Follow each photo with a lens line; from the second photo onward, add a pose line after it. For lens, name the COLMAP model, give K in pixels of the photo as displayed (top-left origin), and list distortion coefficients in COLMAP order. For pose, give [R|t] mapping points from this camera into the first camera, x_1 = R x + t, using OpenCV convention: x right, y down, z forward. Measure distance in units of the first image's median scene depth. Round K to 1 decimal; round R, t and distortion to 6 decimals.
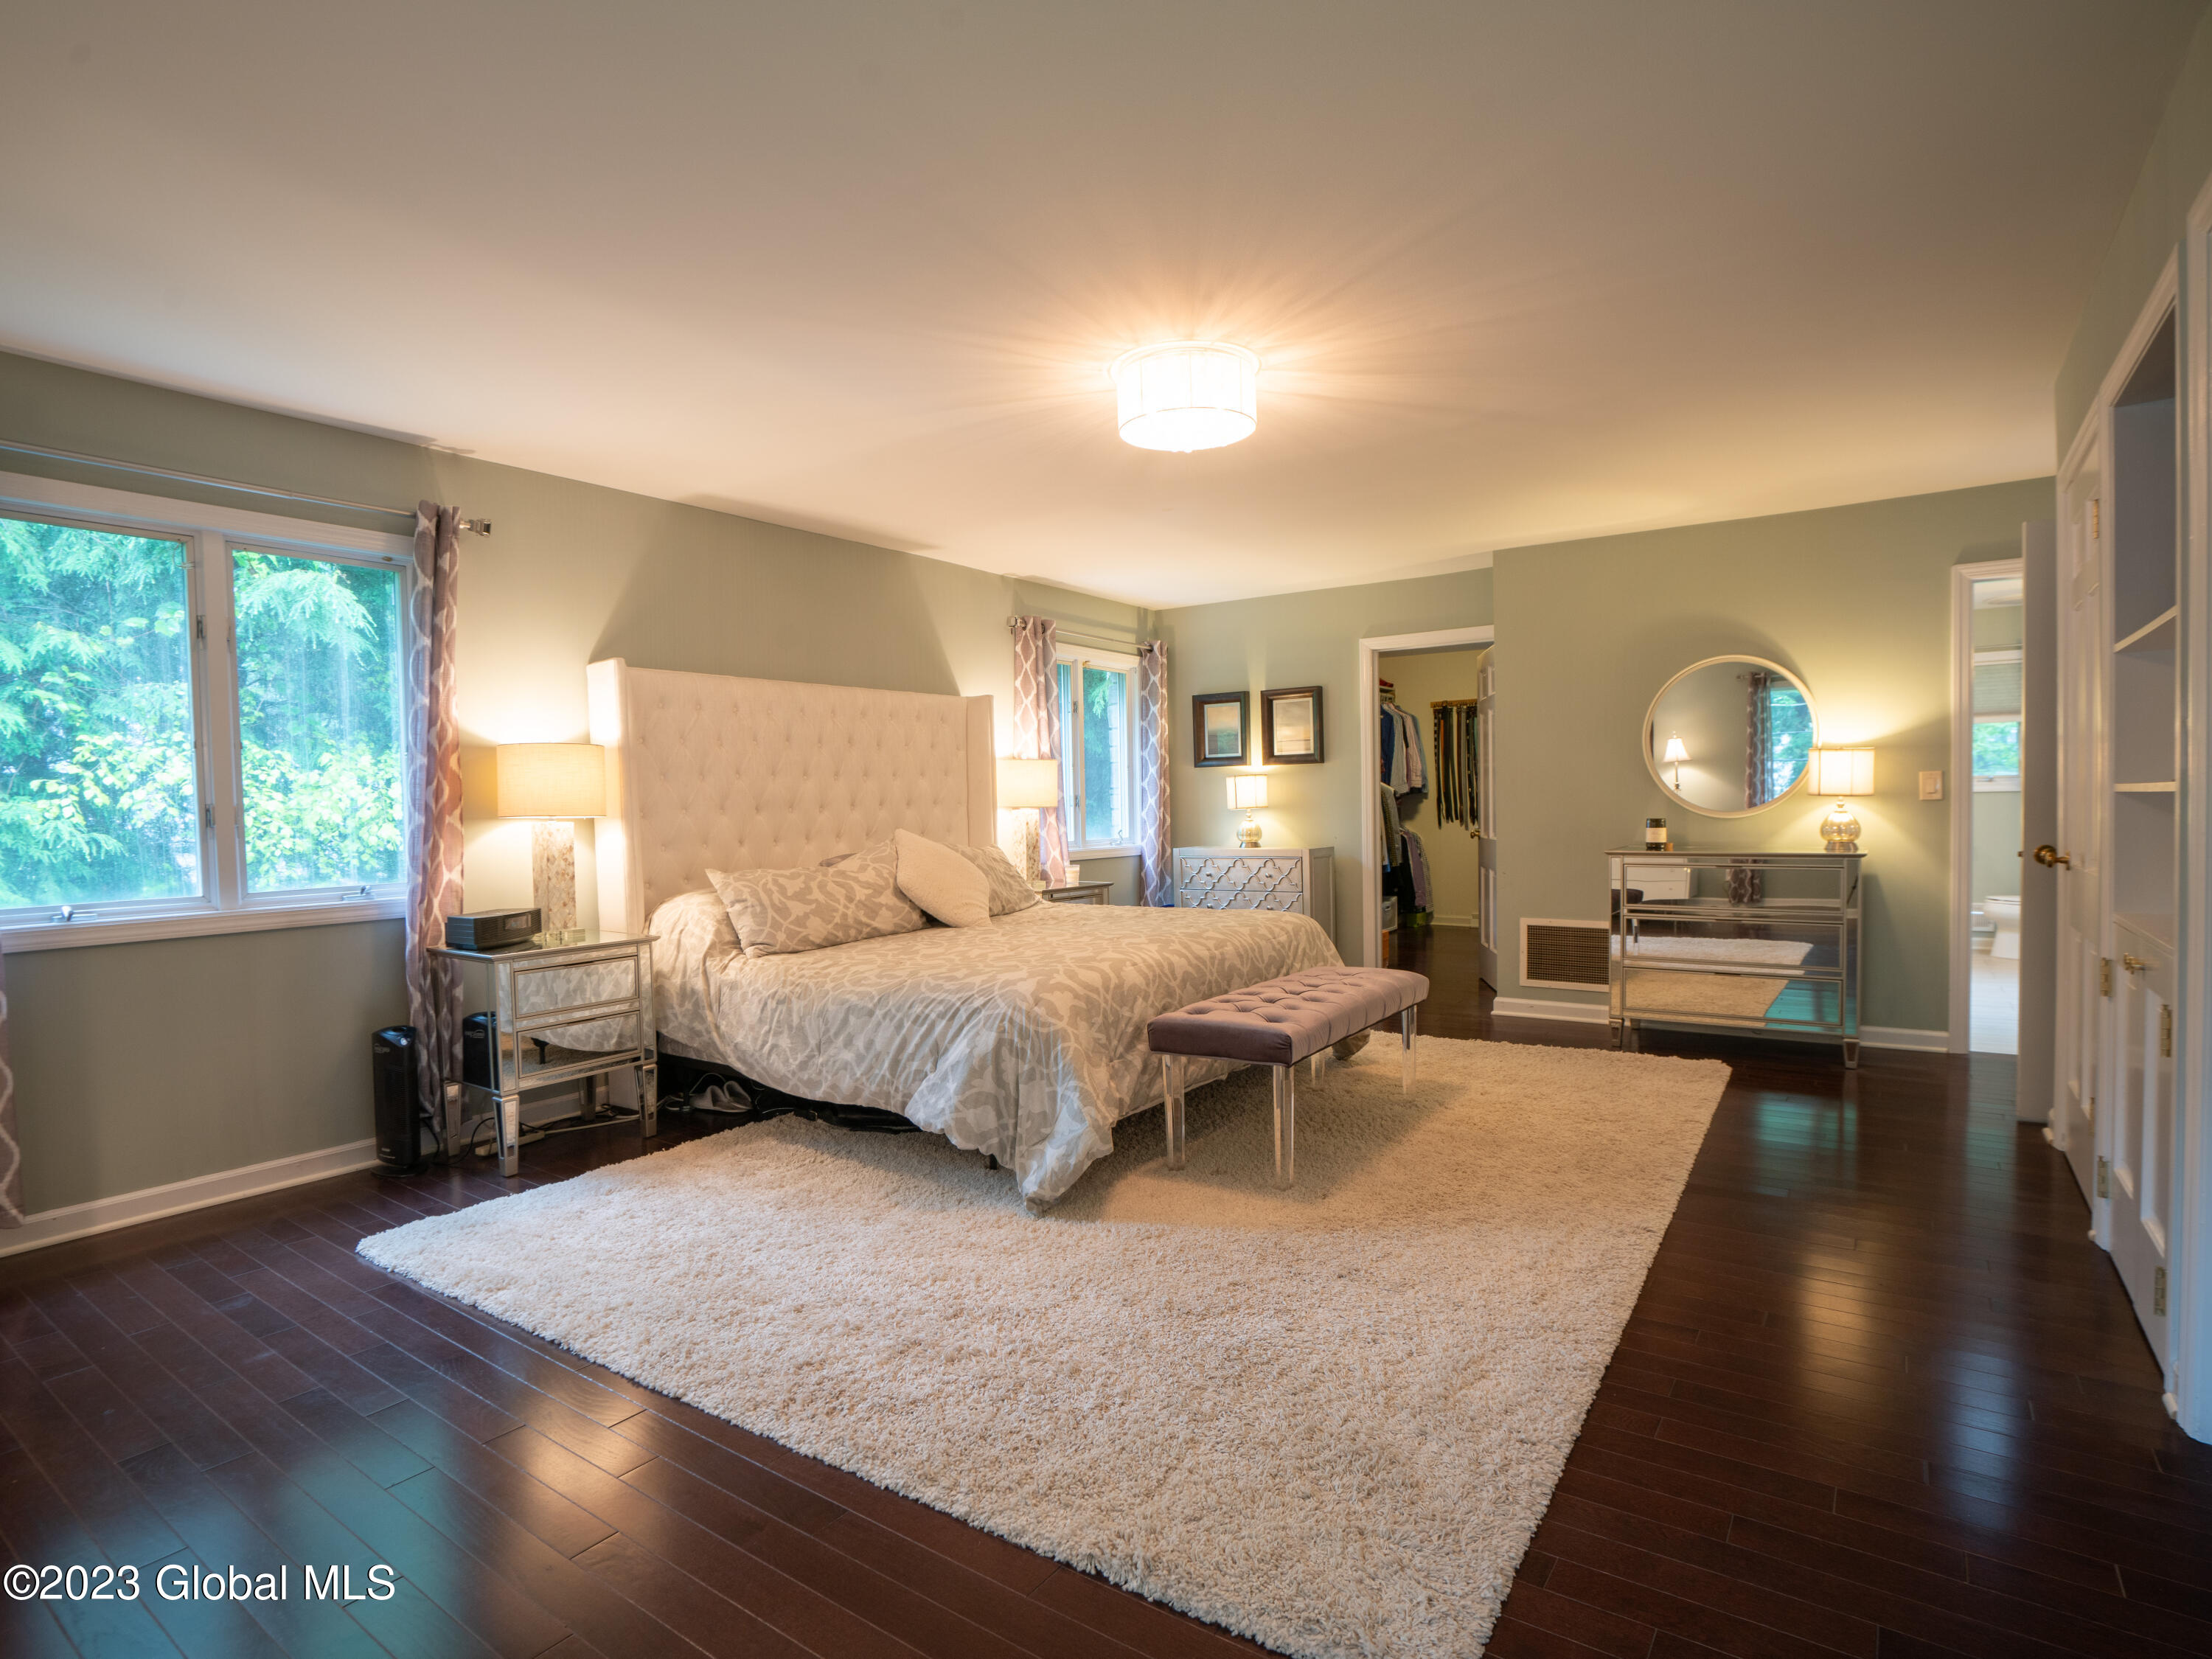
lens RADIAL K [[1145.6, 0, 1102.9], [0, 1145.6, 843.7], [0, 0, 1]] dist [-0.067003, 0.031257]
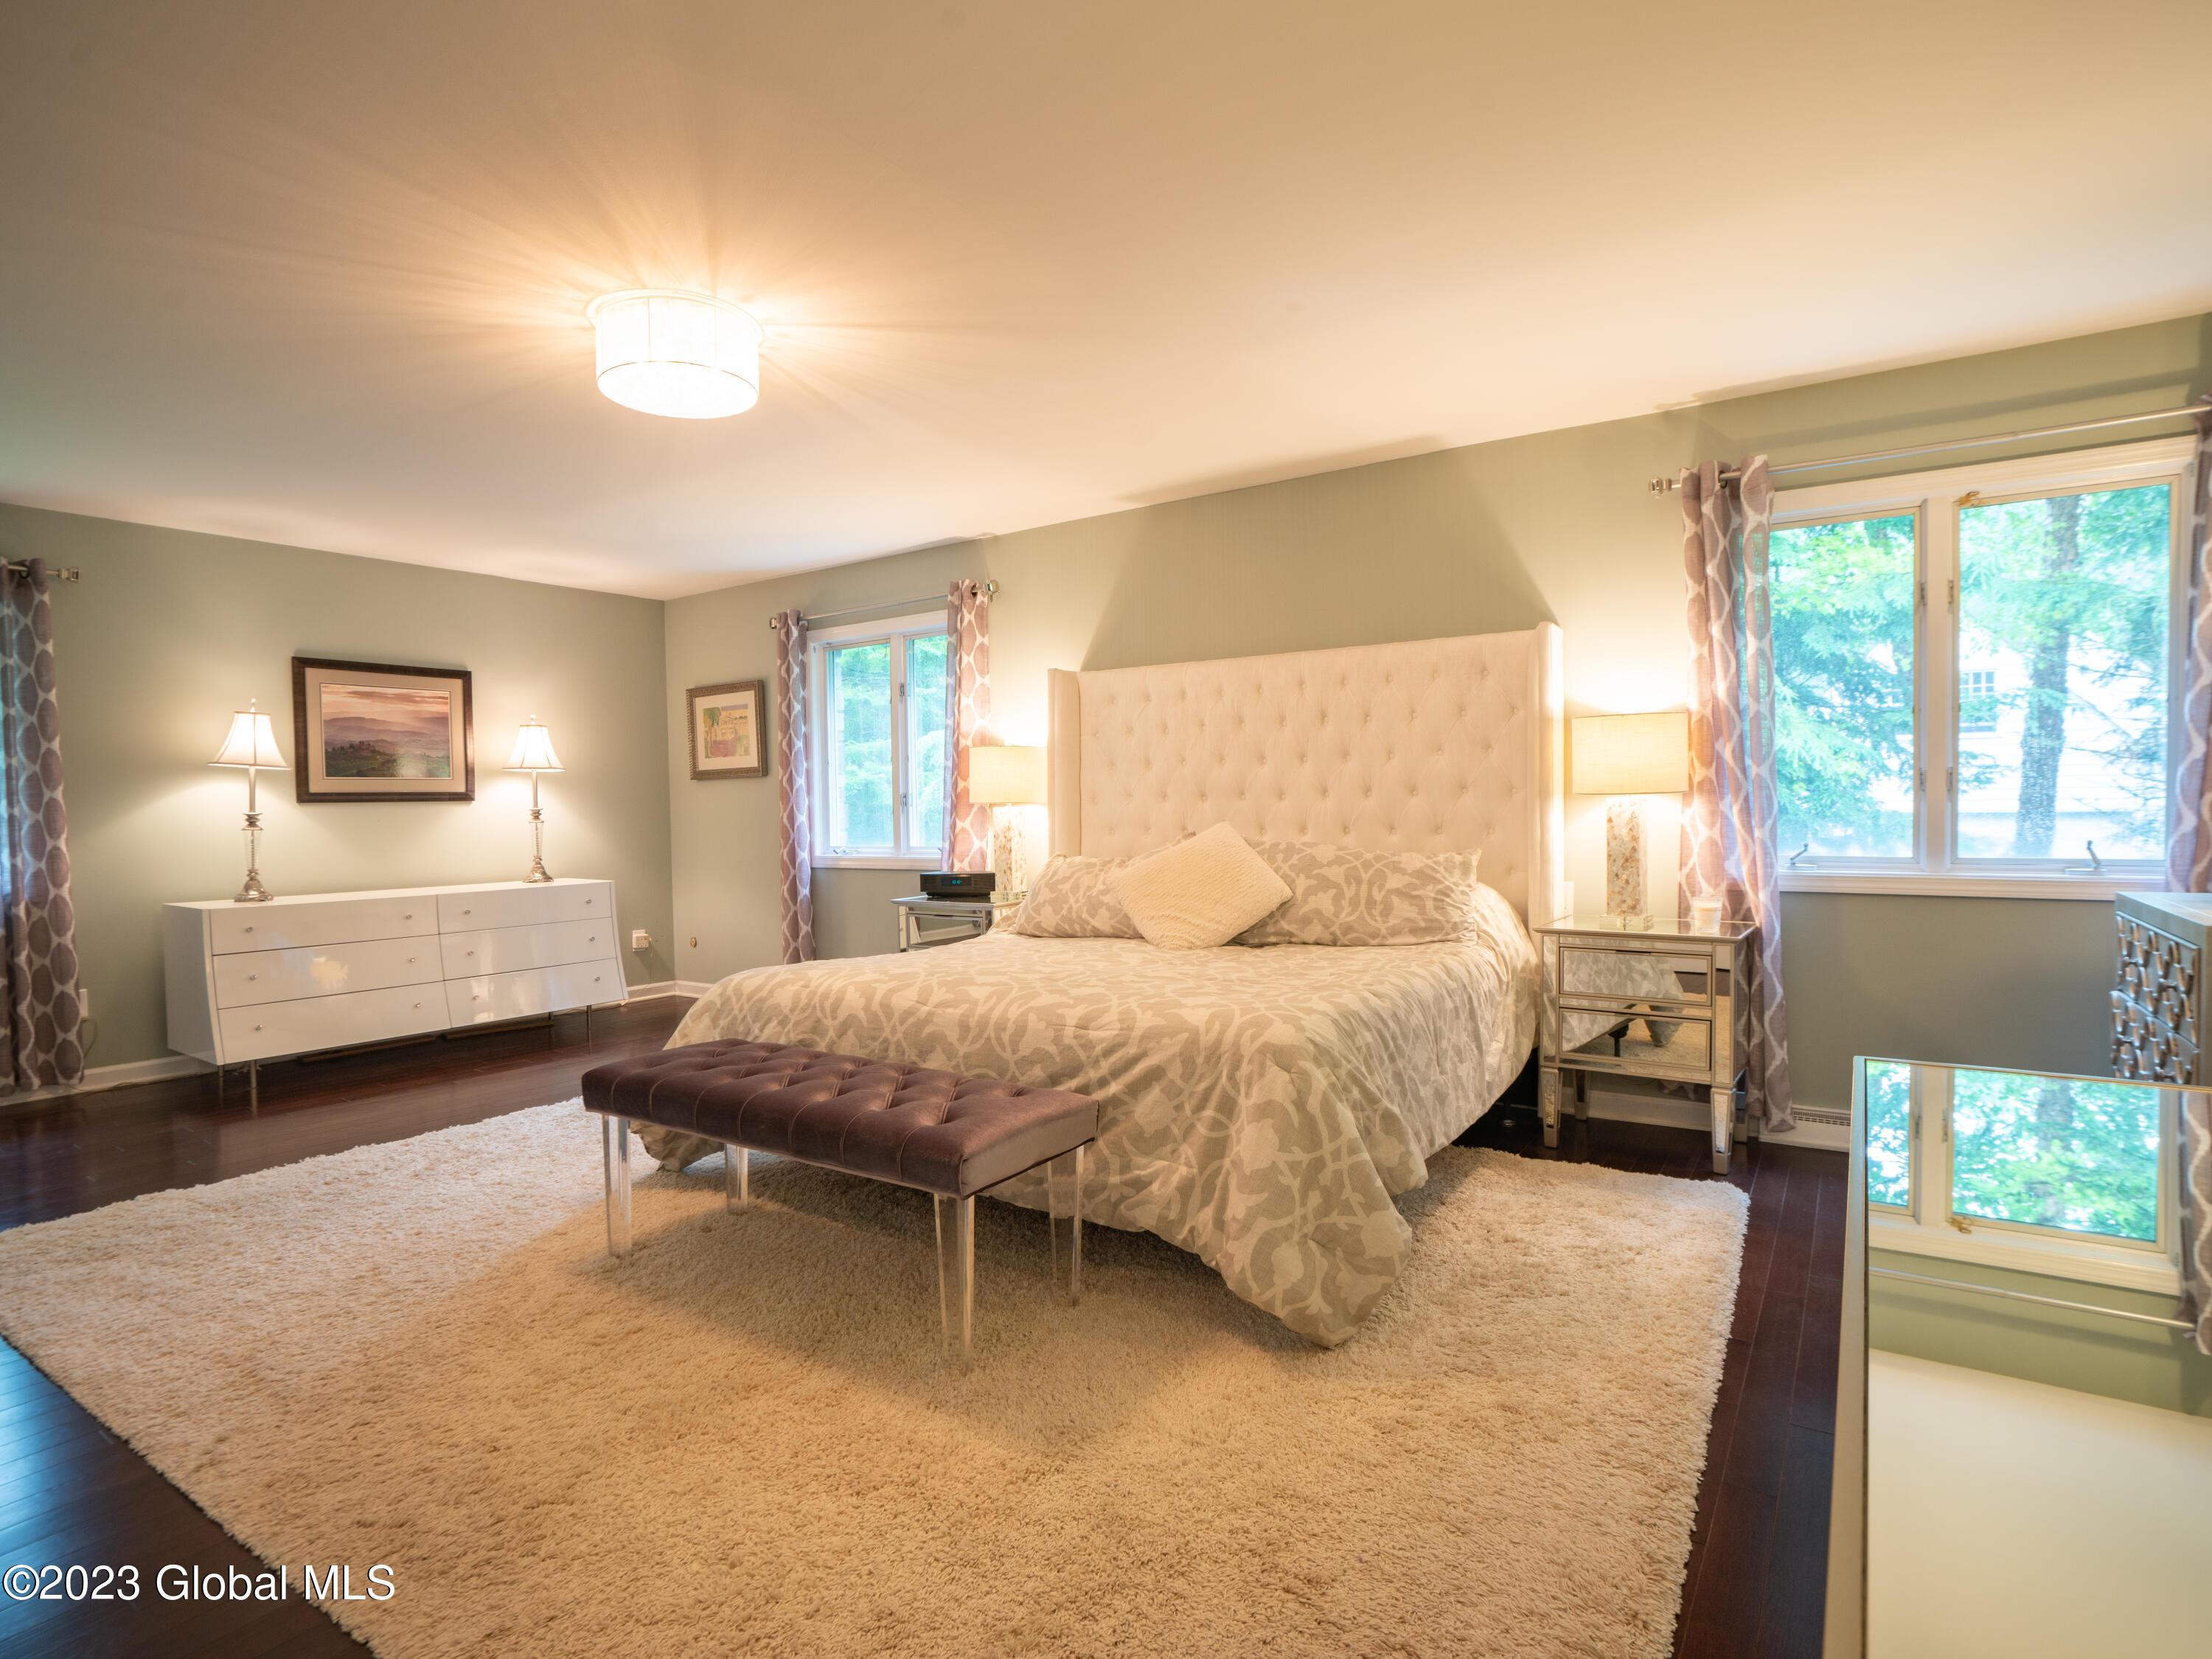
lens RADIAL K [[1145.6, 0, 1102.9], [0, 1145.6, 843.7], [0, 0, 1]] dist [-0.067003, 0.031257]
pose [[0.016081, 0.057984, -0.998188, 0.741216], [-0.016789, 0.998192, 0.057713, -0.049670], [0.999730, 0.015830, 0.017025, 0.994682]]
